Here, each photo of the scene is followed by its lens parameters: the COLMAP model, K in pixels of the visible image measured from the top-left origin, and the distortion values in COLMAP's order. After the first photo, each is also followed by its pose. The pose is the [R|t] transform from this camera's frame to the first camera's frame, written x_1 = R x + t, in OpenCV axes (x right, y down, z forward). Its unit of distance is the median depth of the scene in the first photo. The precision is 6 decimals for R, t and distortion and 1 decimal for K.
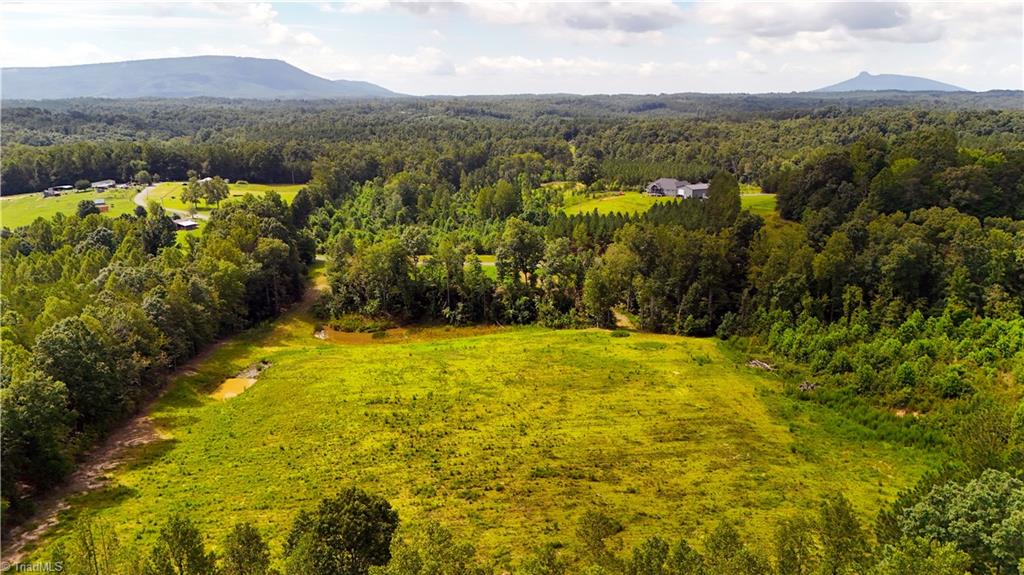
lens RADIAL K [[745.6, 0, 520.1], [0, 745.6, 288.1], [0, 0, 1]] dist [0.117611, -0.186318]
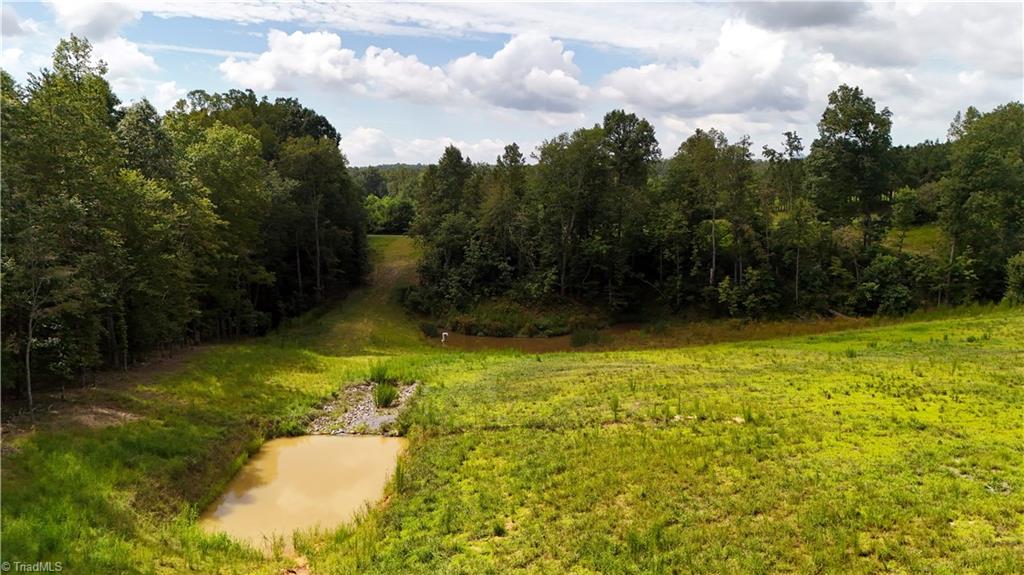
lens RADIAL K [[745.6, 0, 520.1], [0, 745.6, 288.1], [0, 0, 1]] dist [0.117611, -0.186318]
pose [[0.997888, -0.011474, 0.063942, -0.261311], [0.018039, 0.994512, -0.103055, 0.079910], [-0.062409, 0.103991, 0.992618, 0.611715]]
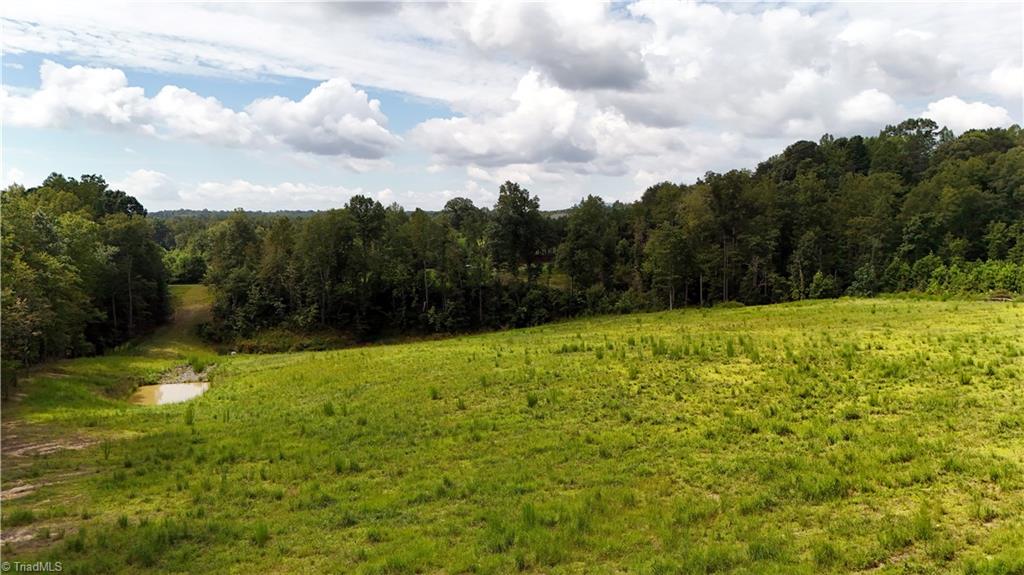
lens RADIAL K [[745.6, 0, 520.1], [0, 745.6, 288.1], [0, 0, 1]] dist [0.117611, -0.186318]
pose [[0.949691, -0.033398, 0.311401, -0.244252], [0.083380, 0.985375, -0.148603, 0.121930], [-0.301884, 0.167092, 0.938587, 0.374600]]
